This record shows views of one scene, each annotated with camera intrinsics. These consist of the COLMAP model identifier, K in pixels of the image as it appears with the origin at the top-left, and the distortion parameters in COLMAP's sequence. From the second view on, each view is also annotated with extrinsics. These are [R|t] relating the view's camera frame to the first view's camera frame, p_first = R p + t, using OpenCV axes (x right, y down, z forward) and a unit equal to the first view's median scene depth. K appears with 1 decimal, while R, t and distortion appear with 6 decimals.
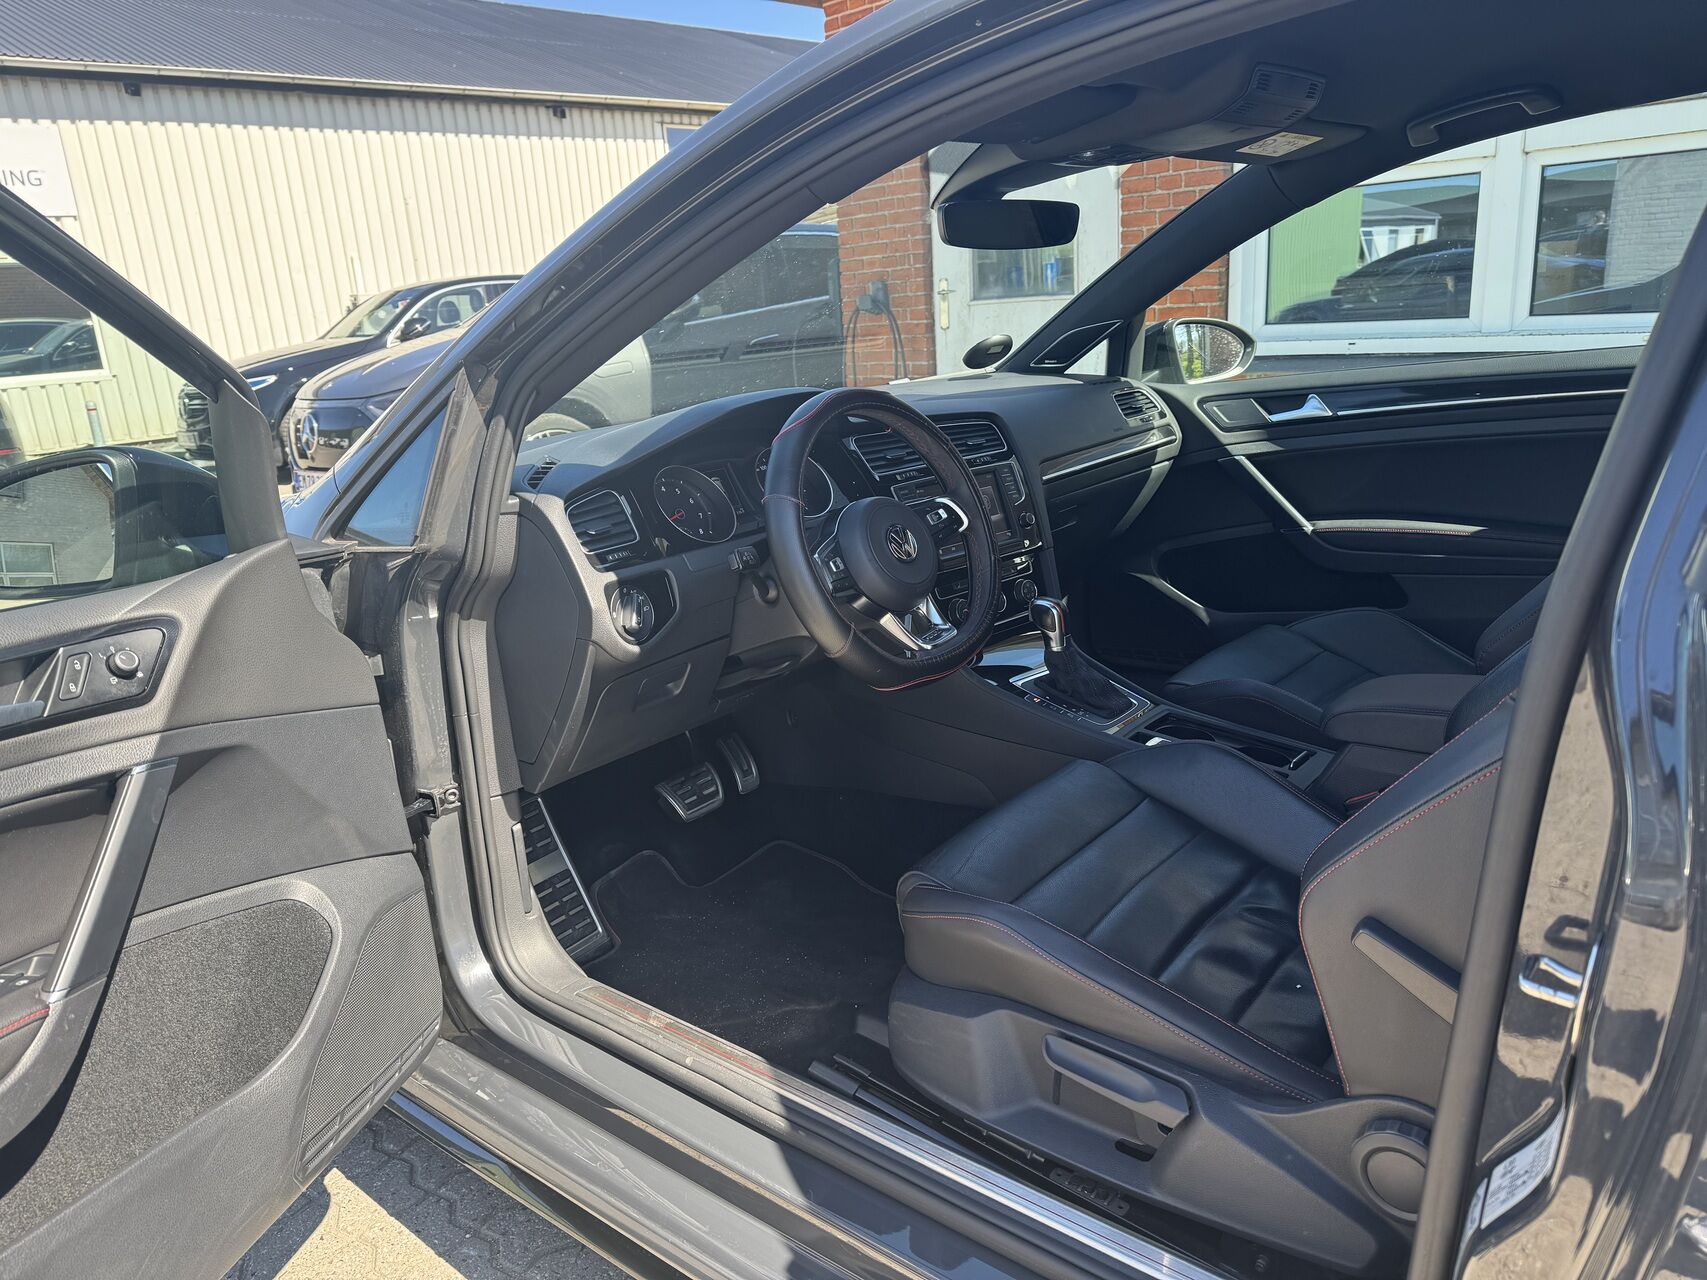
lens RADIAL K [[1215.8, 0, 845.5], [0, 1215.8, 638.9], [0, 0, 1]] dist [0.074816, -0.090163]
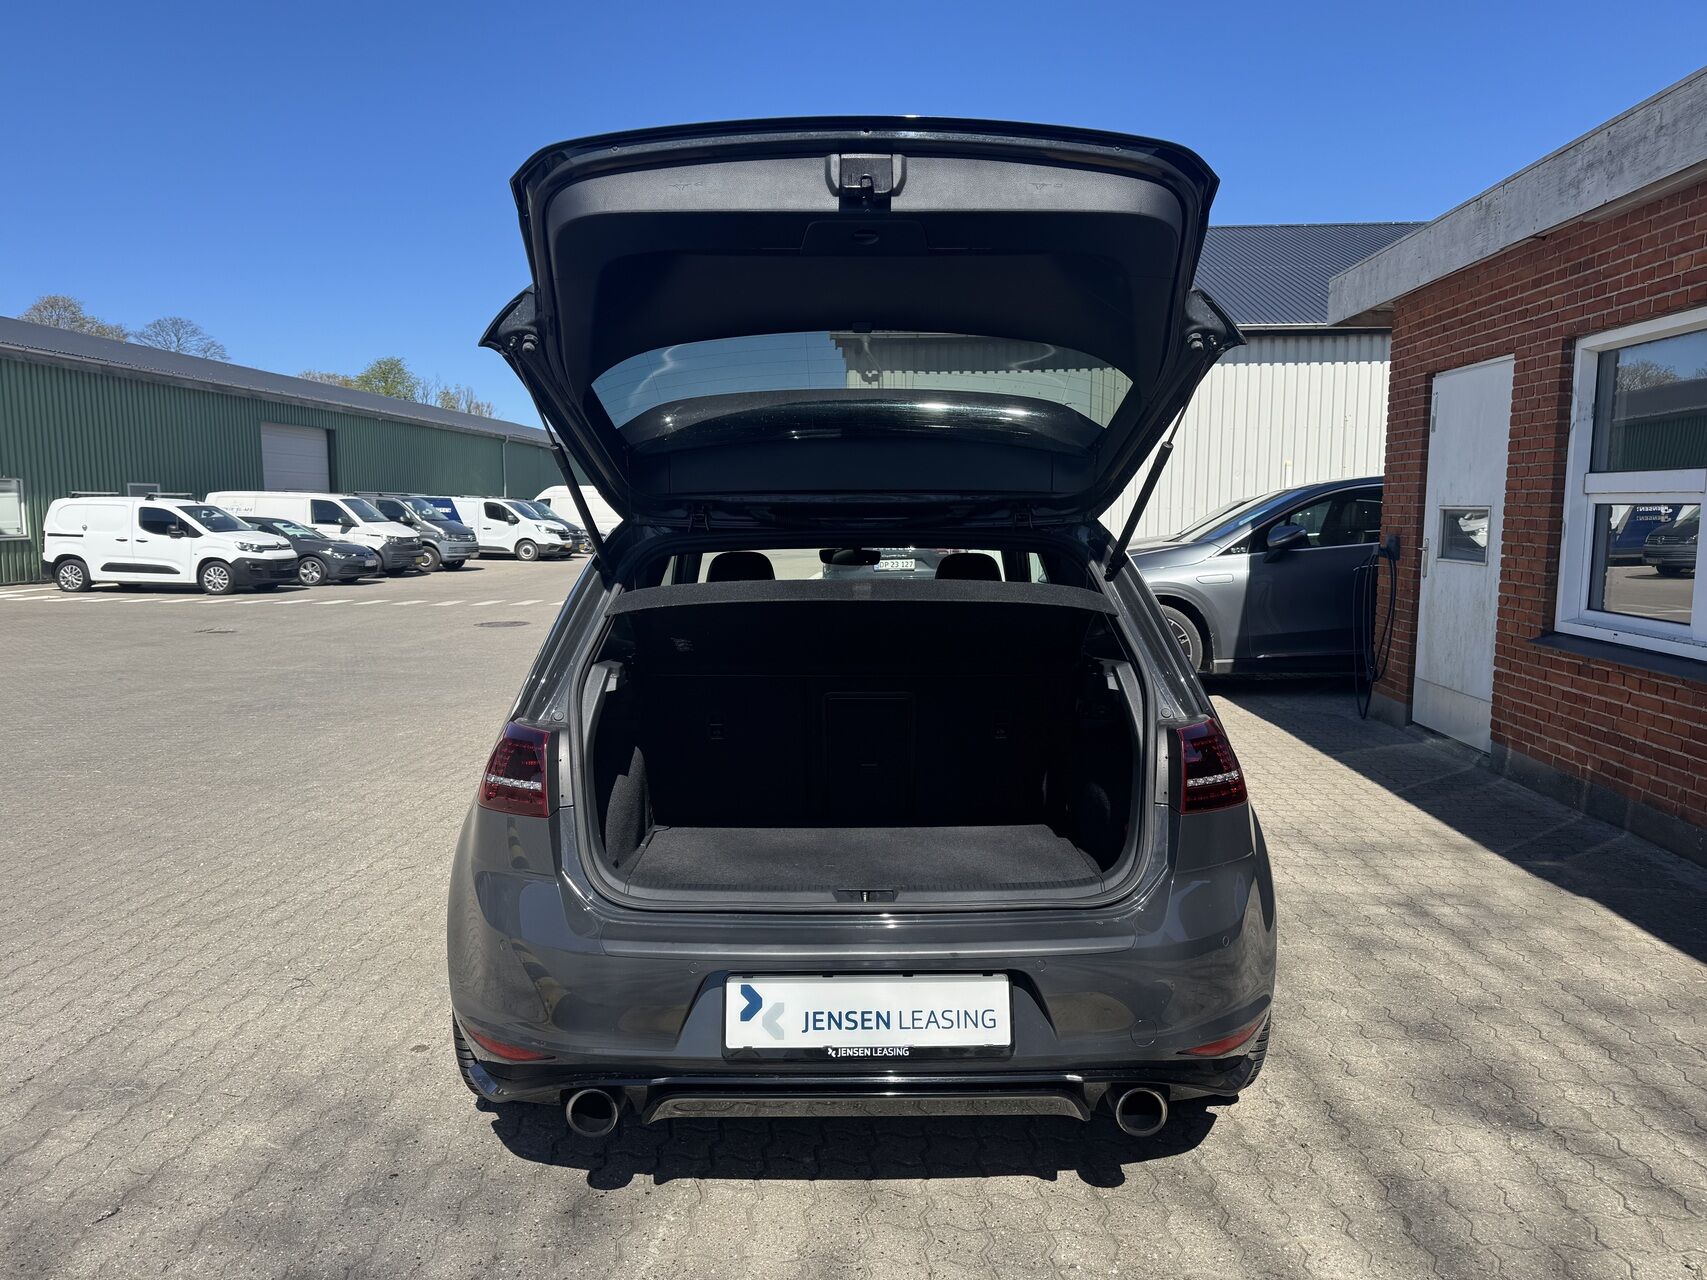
lens RADIAL K [[1228.9, 0, 849.1], [0, 1228.9, 647.7], [0, 0, 1]] dist [0.070576, -0.039276]
pose [[0.658955, 0.155034, -0.736032, 1.573097], [-0.247043, 0.968854, -0.017098, -0.055351], [0.710456, 0.193099, 0.676731, -0.609520]]
